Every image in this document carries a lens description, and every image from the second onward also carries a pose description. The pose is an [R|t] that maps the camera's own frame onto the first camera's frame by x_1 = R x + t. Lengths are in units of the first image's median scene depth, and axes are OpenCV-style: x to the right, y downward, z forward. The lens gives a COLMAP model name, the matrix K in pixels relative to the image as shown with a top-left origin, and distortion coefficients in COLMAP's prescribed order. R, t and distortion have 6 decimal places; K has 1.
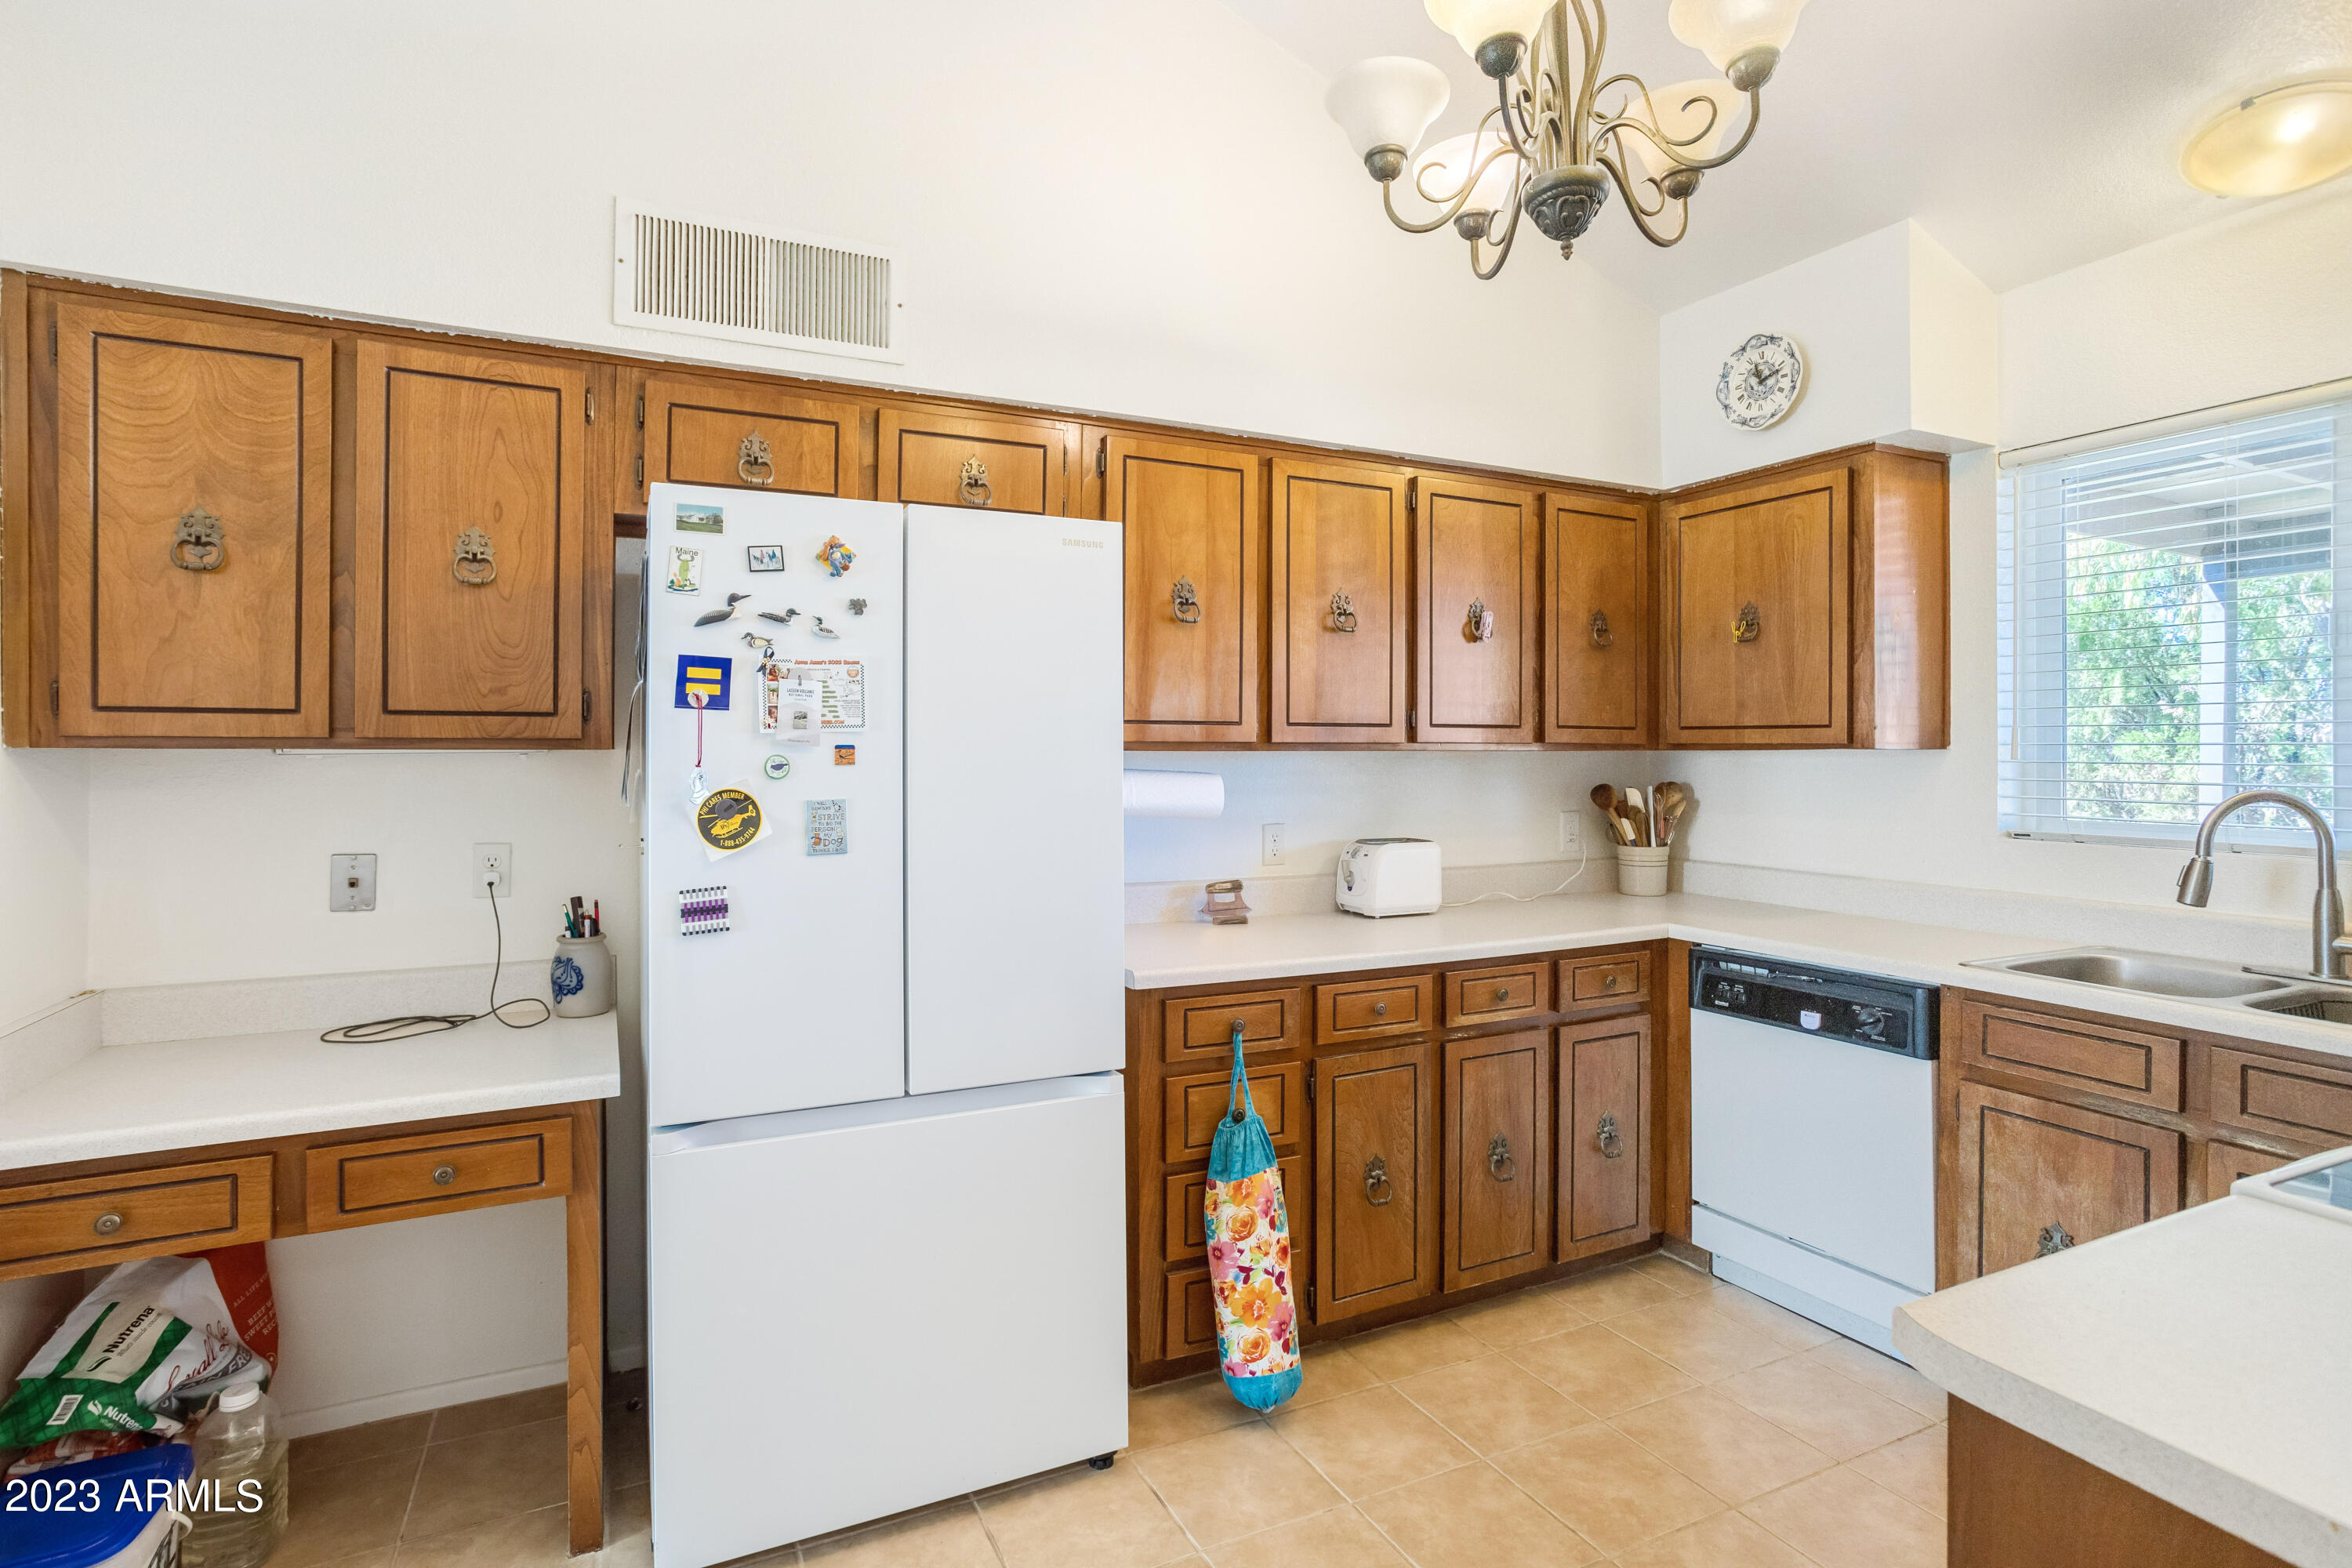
lens RADIAL K [[1155.8, 0, 1165.9], [0, 1155.8, 742.4], [0, 0, 1]] dist [-0.040146, 0.021365]
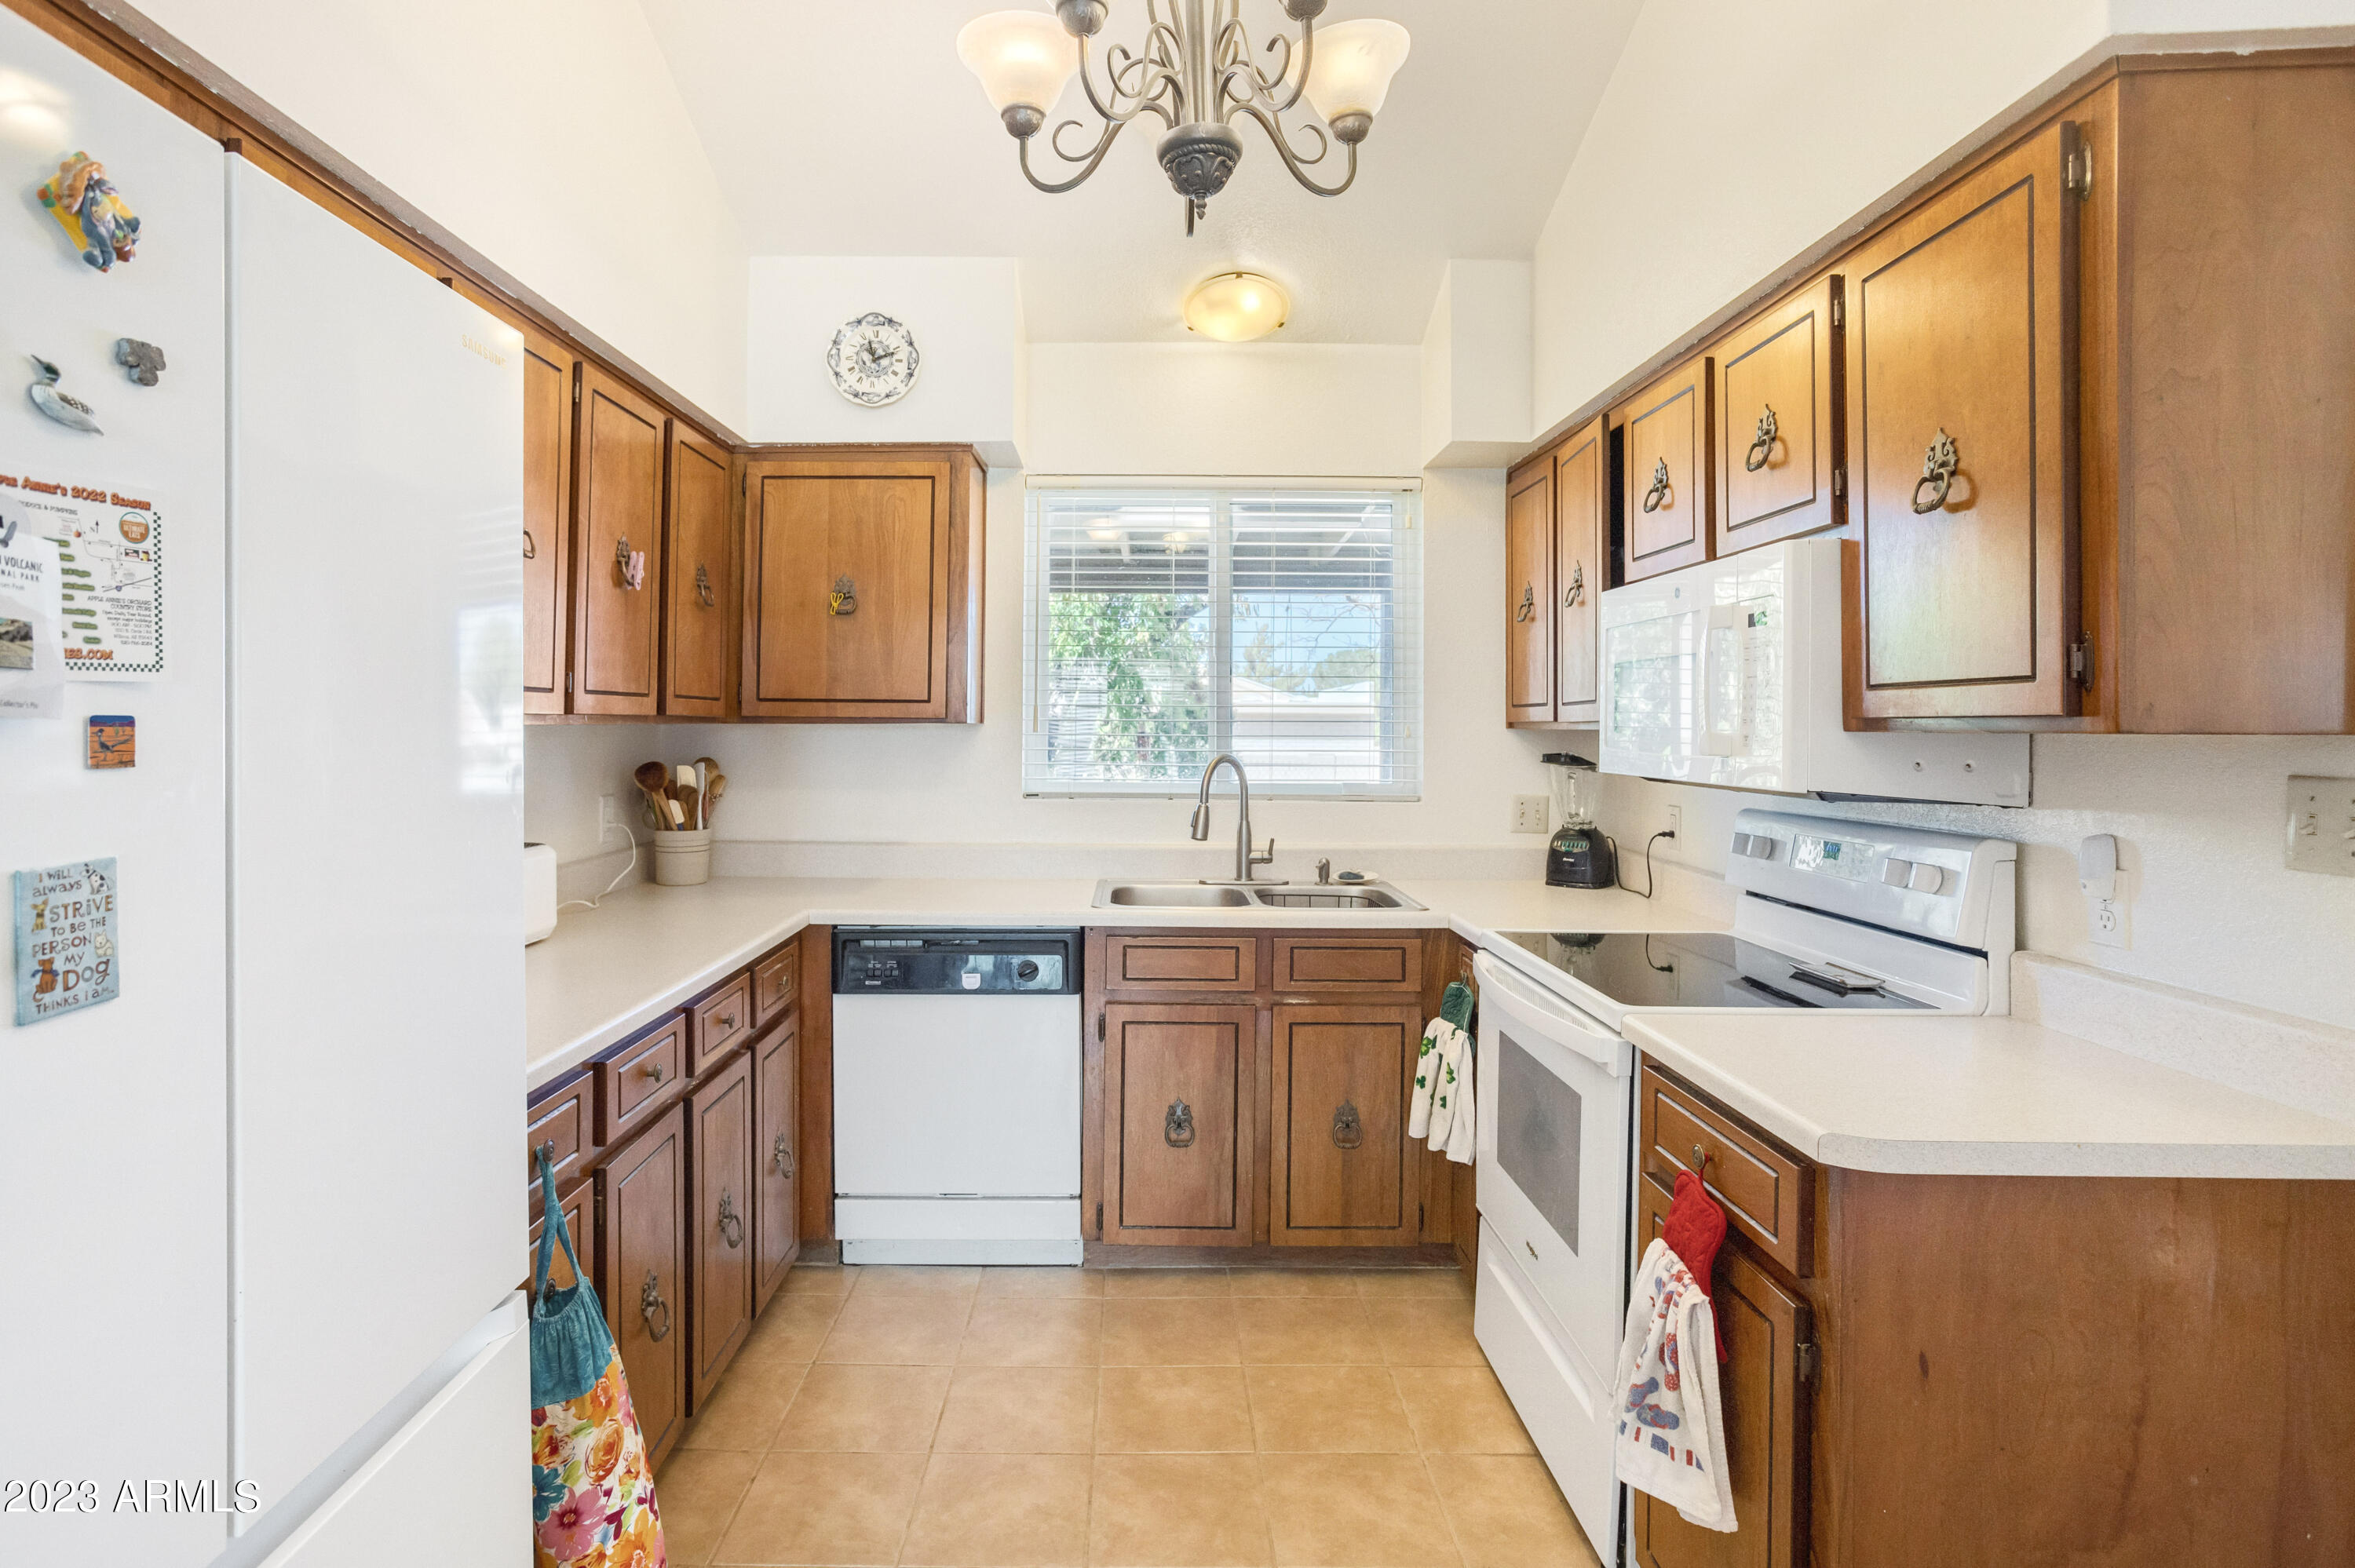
lens RADIAL K [[1175.0, 0, 1127.5], [0, 1175.0, 708.5], [0, 0, 1]] dist [-0.040007, 0.017125]
pose [[0.442821, 0.014150, 0.896498, -0.307369], [-0.012999, 0.999872, -0.009361, -0.000559], [-0.896516, -0.007508, 0.442948, 0.345296]]
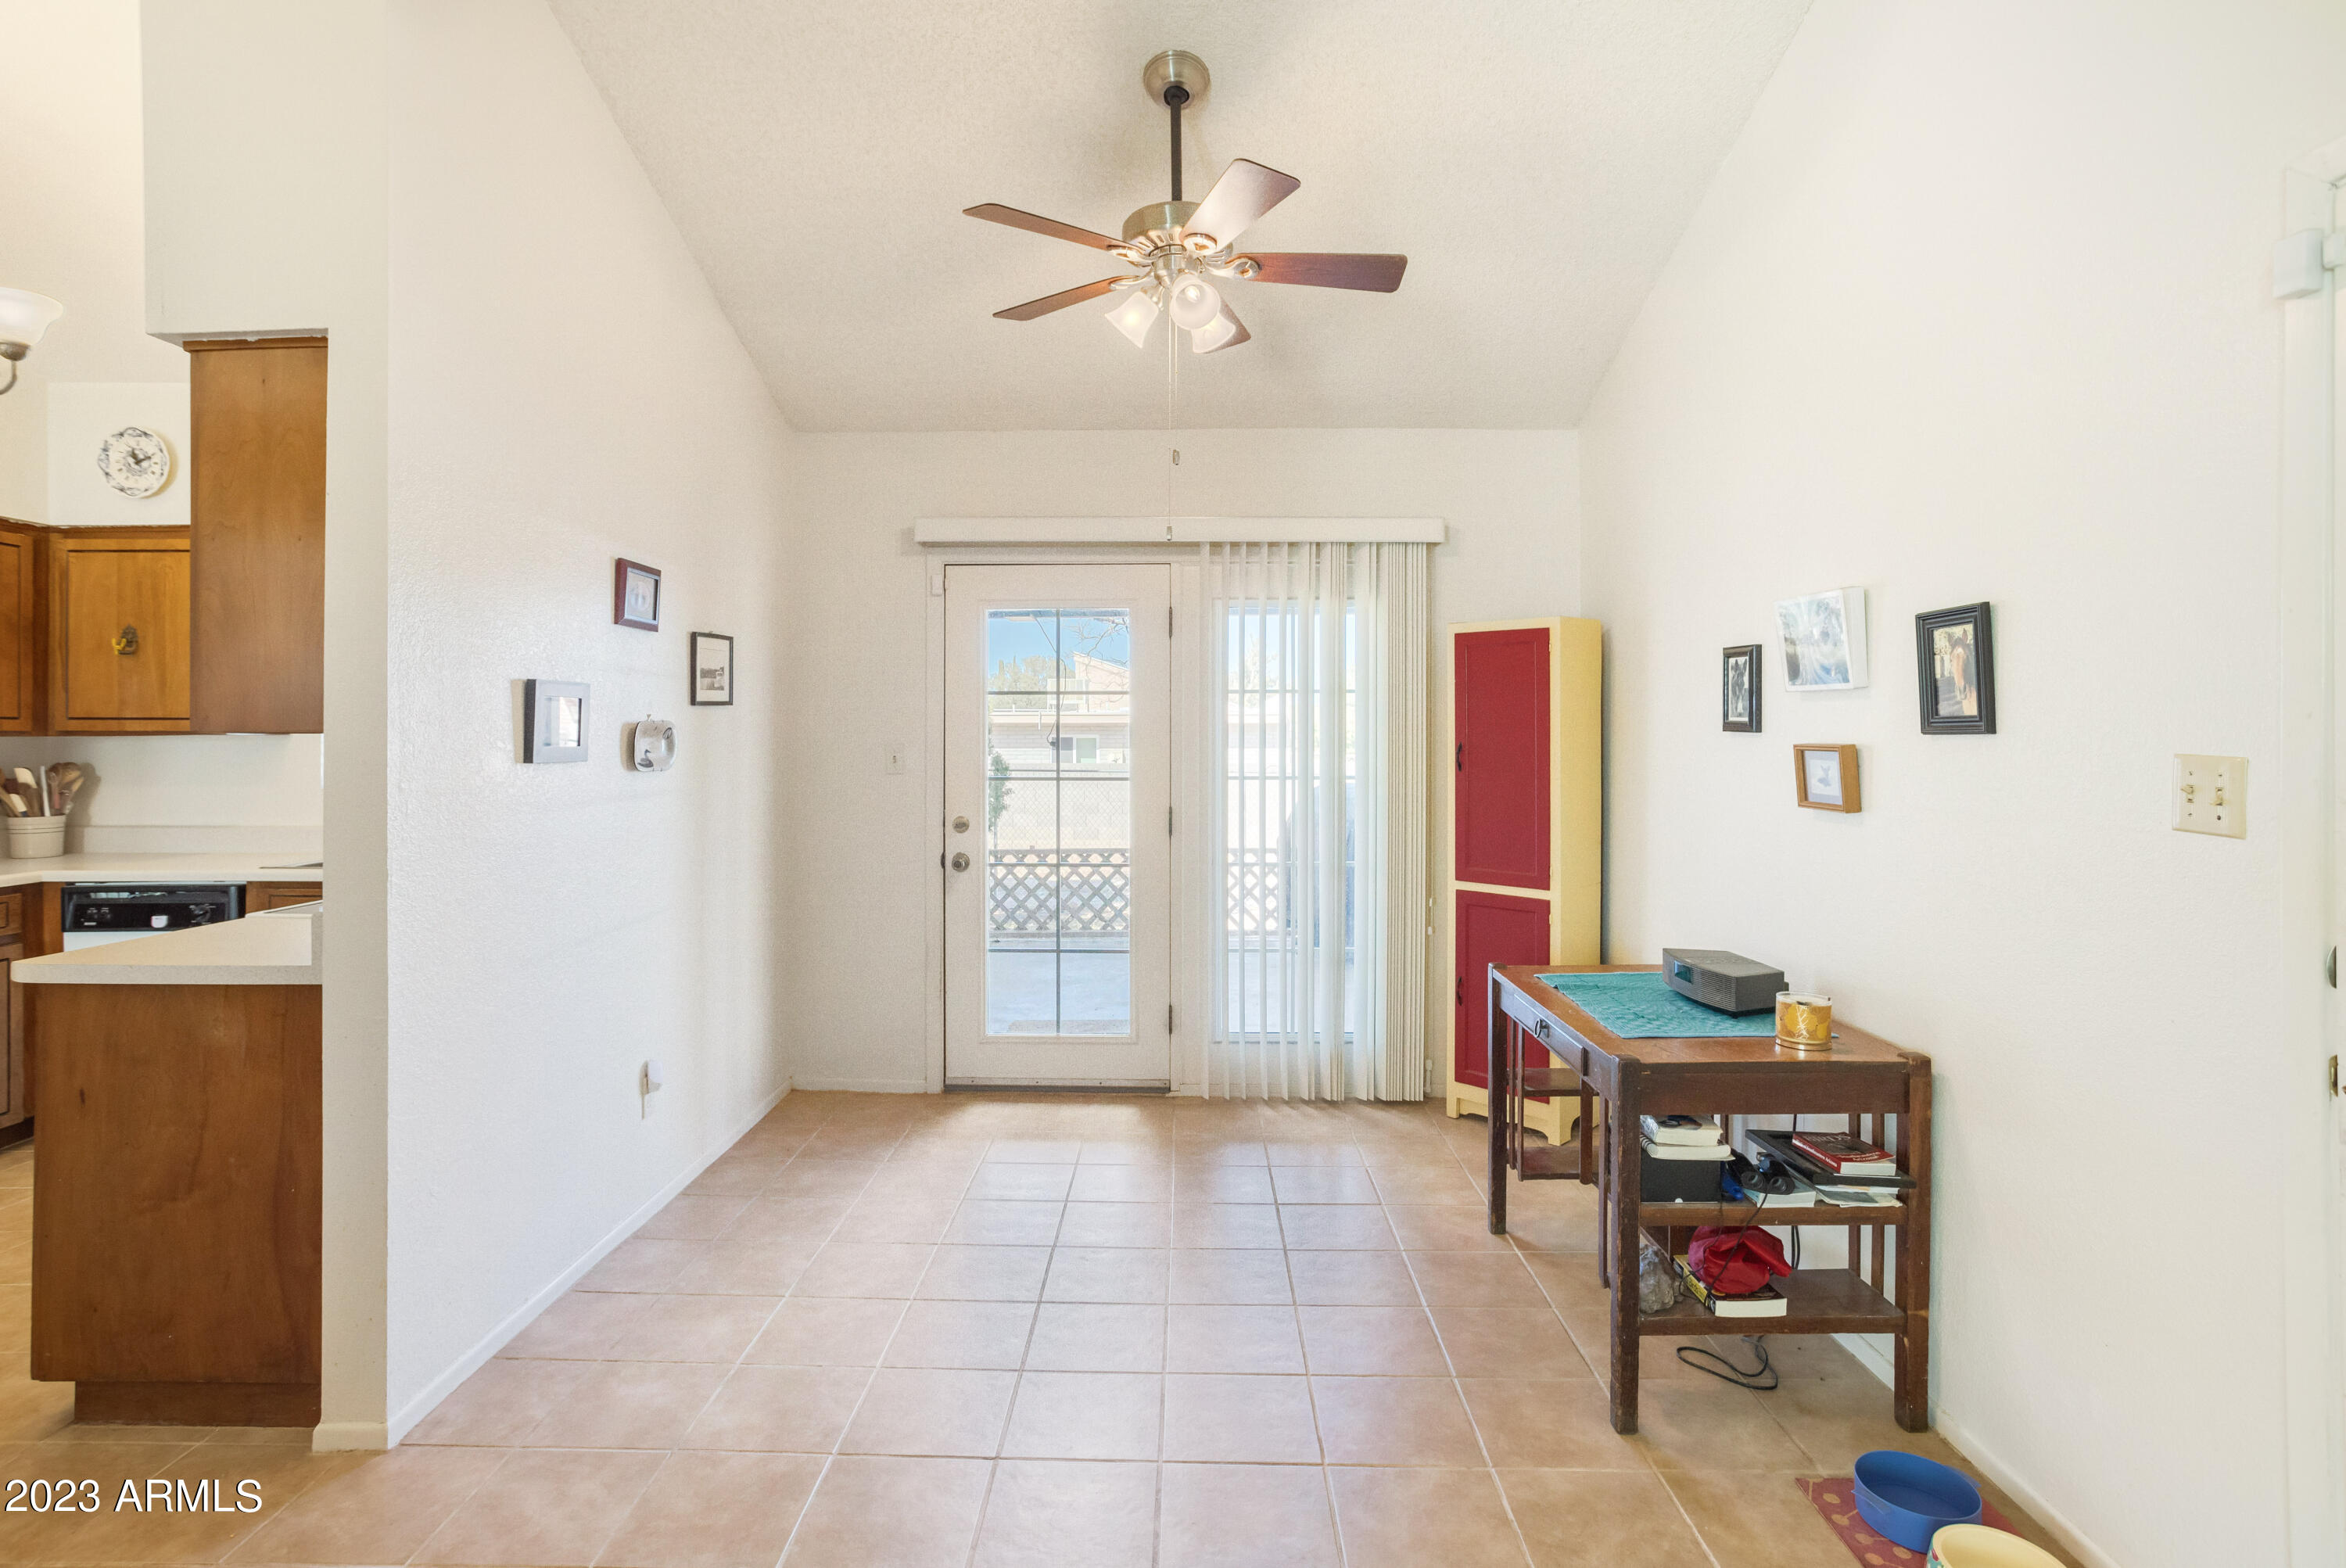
lens RADIAL K [[1152.9, 0, 1163.0], [0, 1152.9, 742.5], [0, 0, 1]] dist [-0.040146, 0.021365]
pose [[0.450404, -0.005500, 0.892808, -0.128857], [-0.005685, 0.999943, 0.009028, -0.004730], [-0.892807, -0.009142, 0.450347, -0.695847]]
